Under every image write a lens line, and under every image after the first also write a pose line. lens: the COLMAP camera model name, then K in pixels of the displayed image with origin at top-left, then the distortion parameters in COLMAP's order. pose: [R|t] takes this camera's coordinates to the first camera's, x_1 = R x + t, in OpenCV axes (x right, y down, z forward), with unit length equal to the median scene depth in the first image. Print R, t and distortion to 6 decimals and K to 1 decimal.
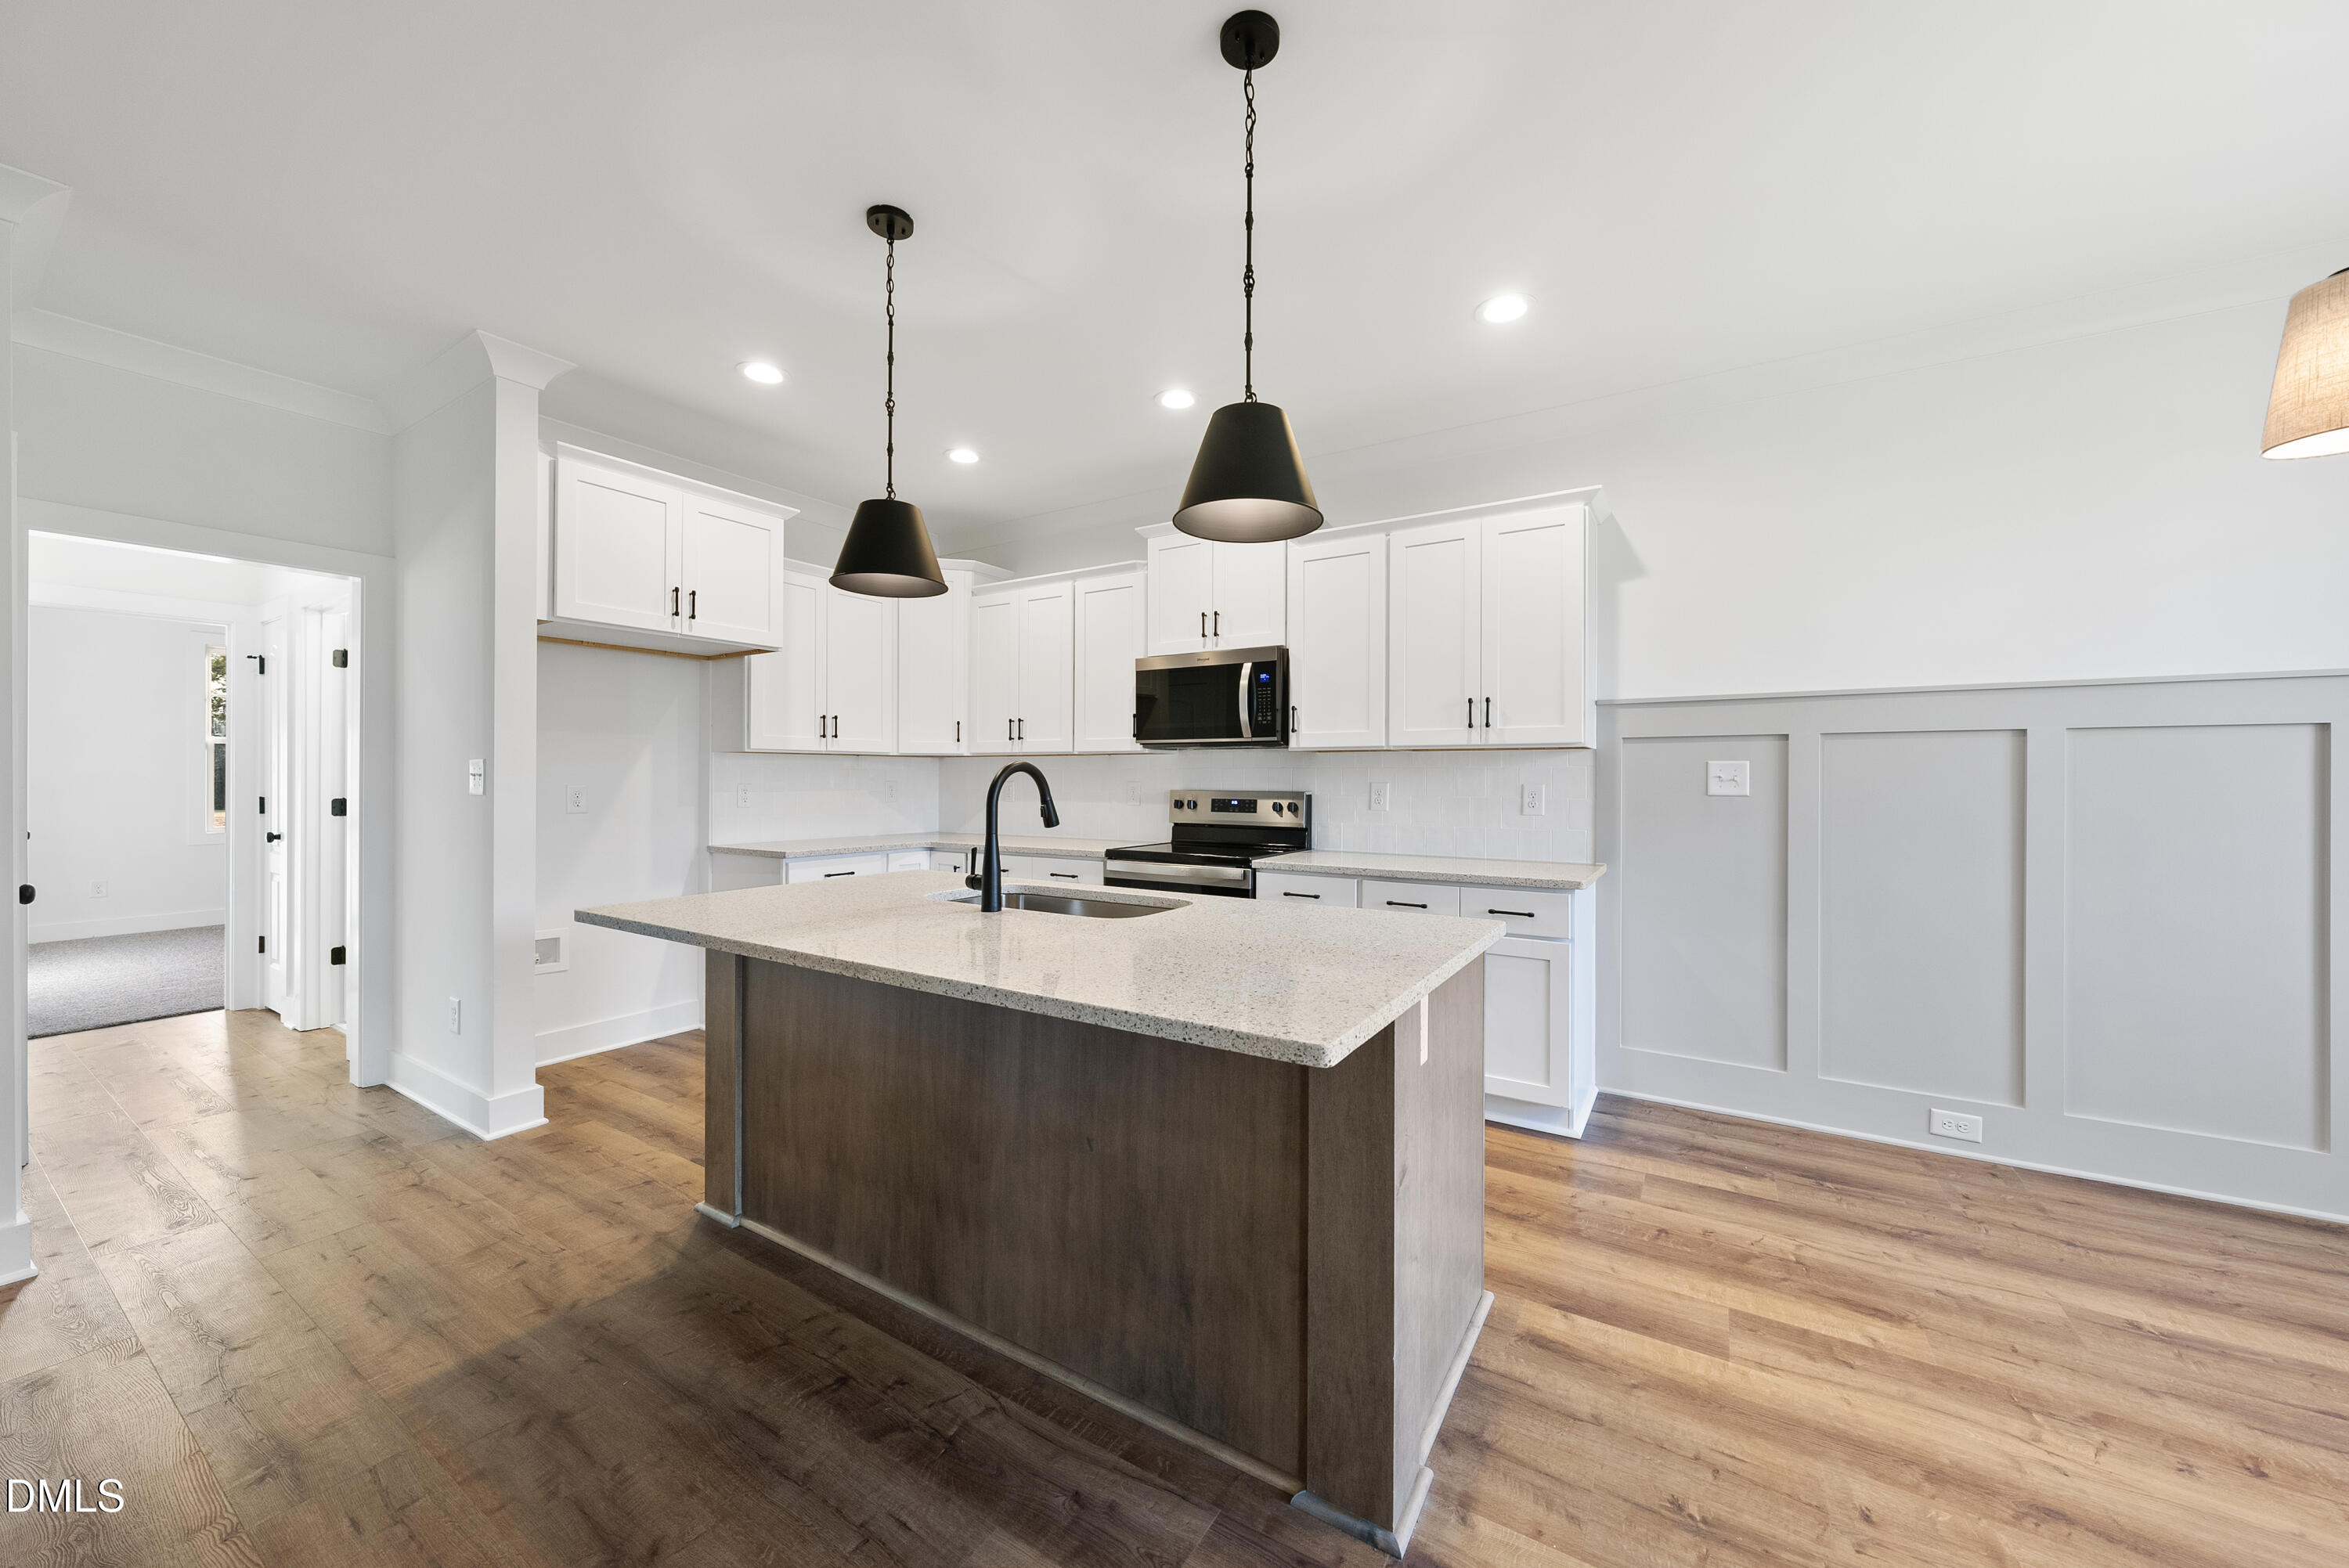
lens RADIAL K [[857.2, 0, 1178.4], [0, 857.2, 766.6], [0, 0, 1]] dist [0.000373, -0.000418]
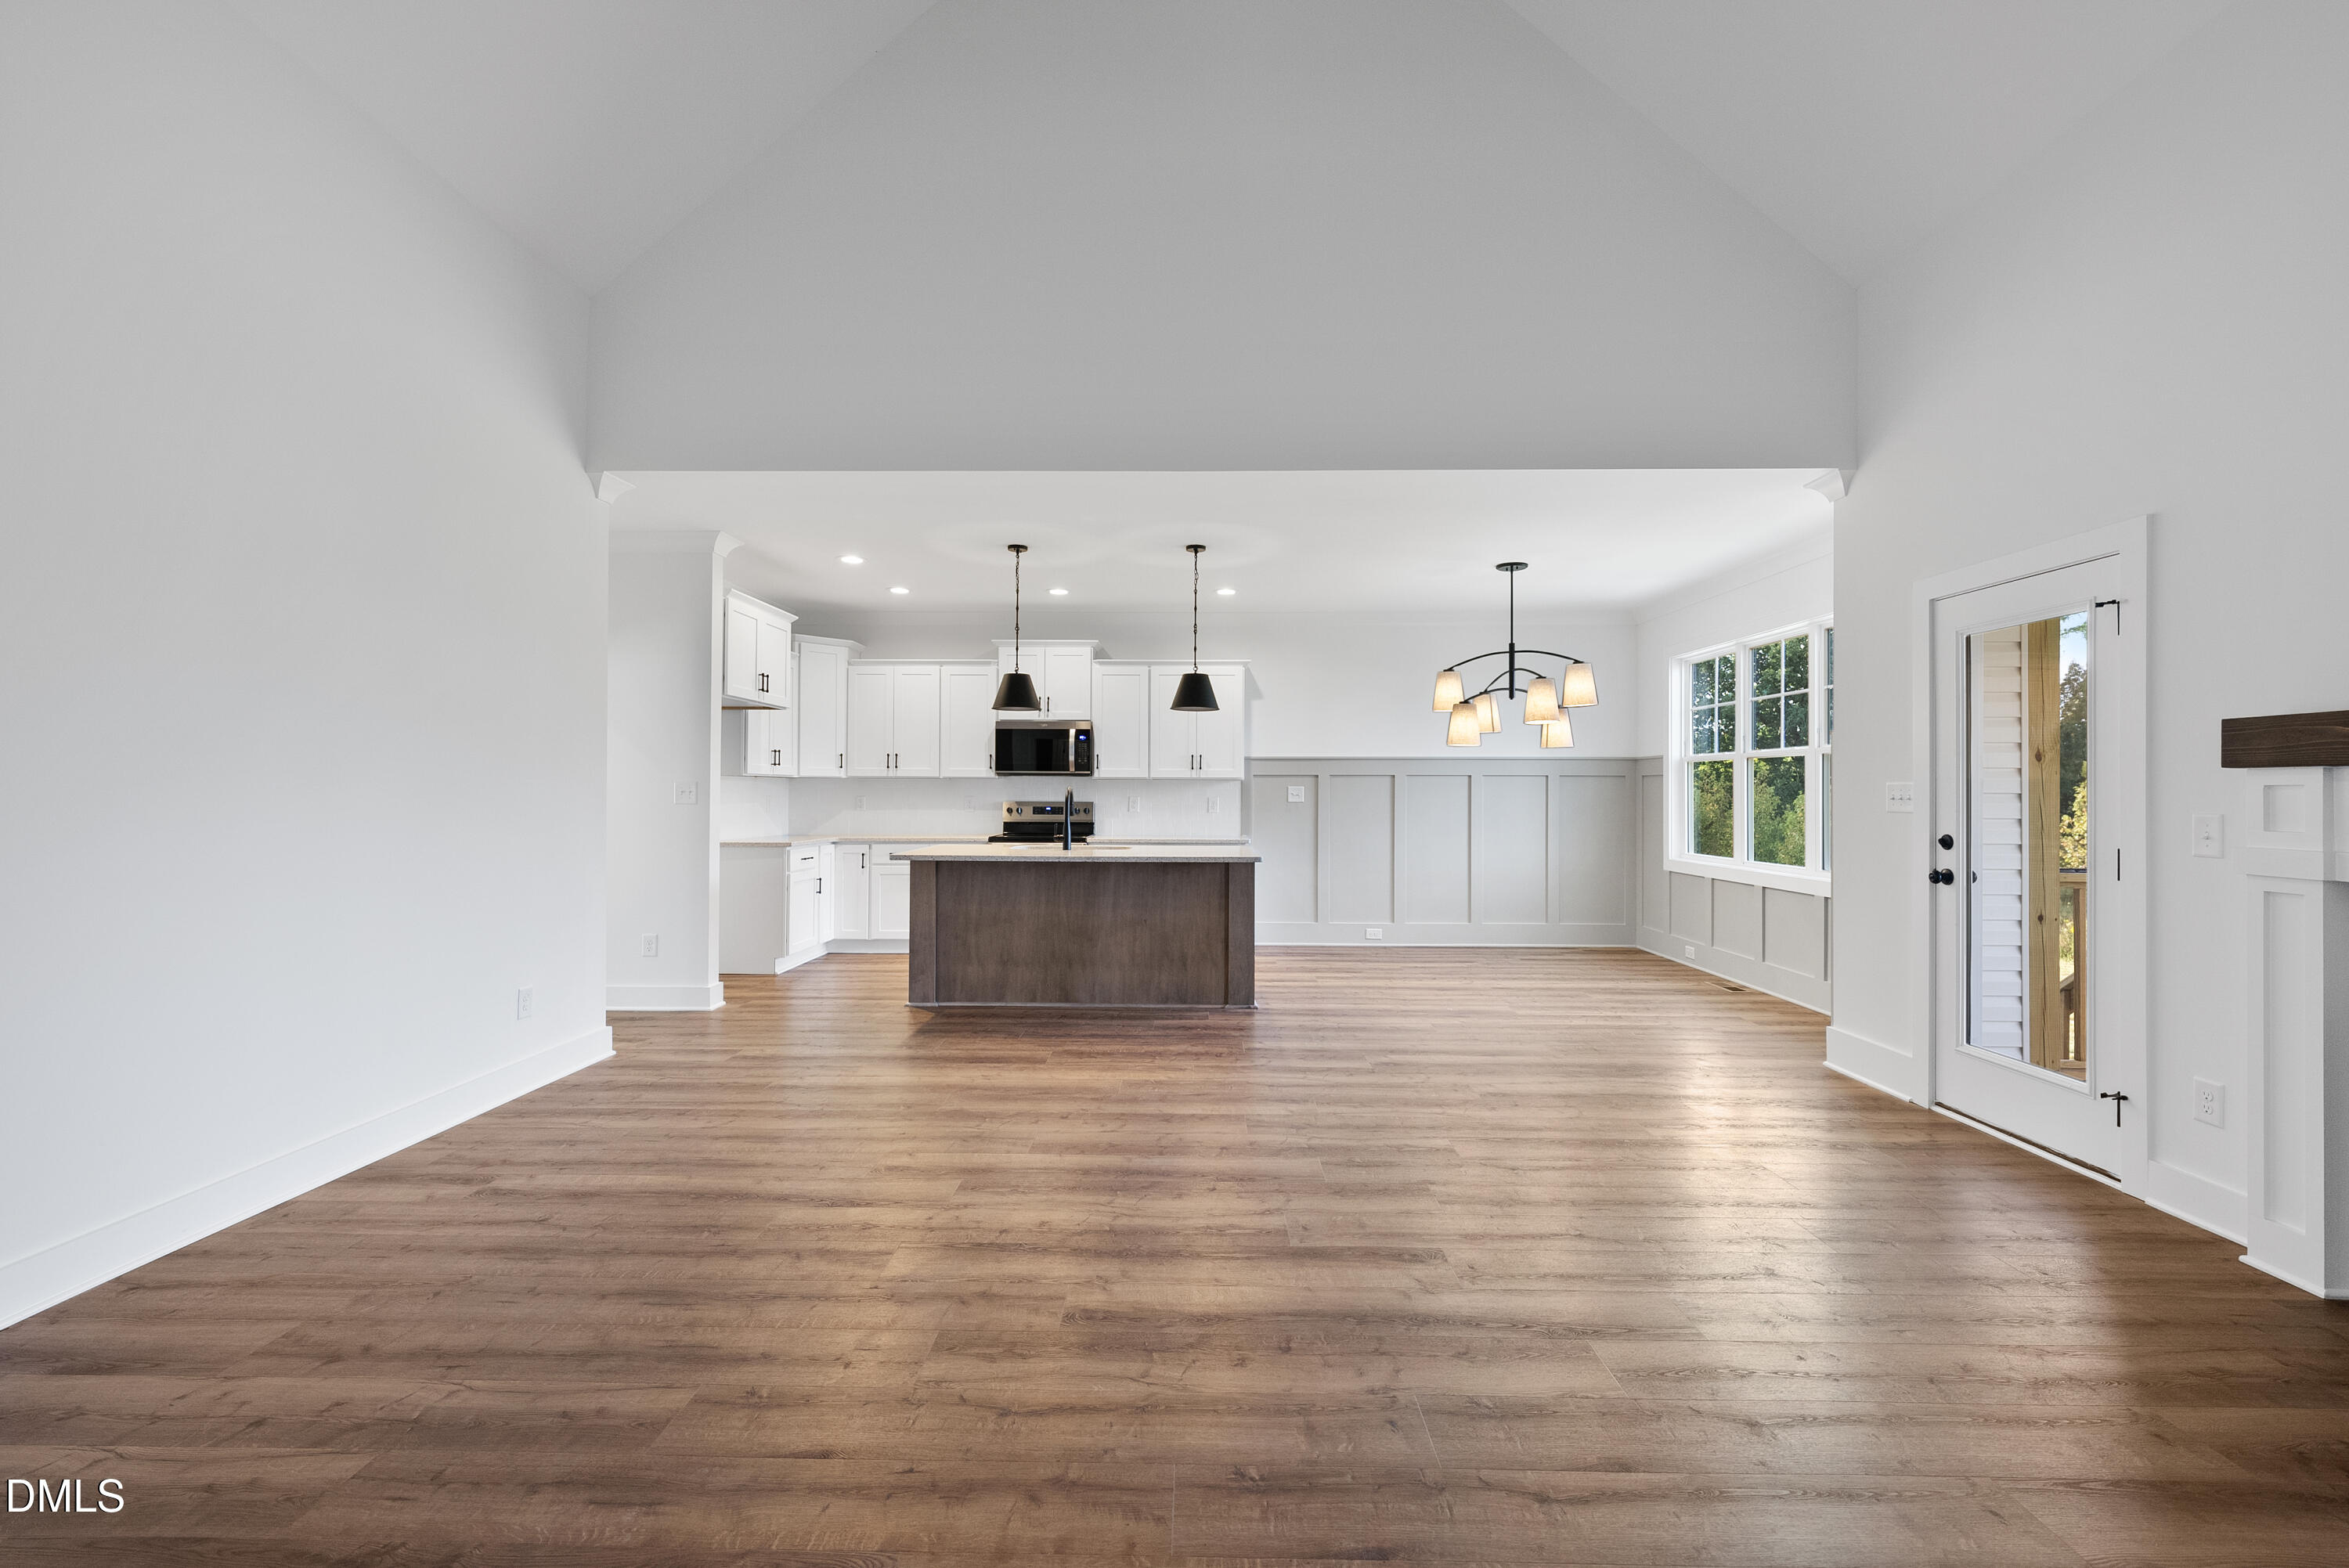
lens RADIAL K [[982.6, 0, 1178.3], [0, 982.6, 797.1], [0, 0, 1]] dist [-0.002179, -0.000855]
pose [[0.854828, -0.001125, 0.518911, -0.960361], [-0.007368, 0.999871, 0.014305, -0.013962], [-0.518860, -0.016052, 0.854709, -1.041801]]
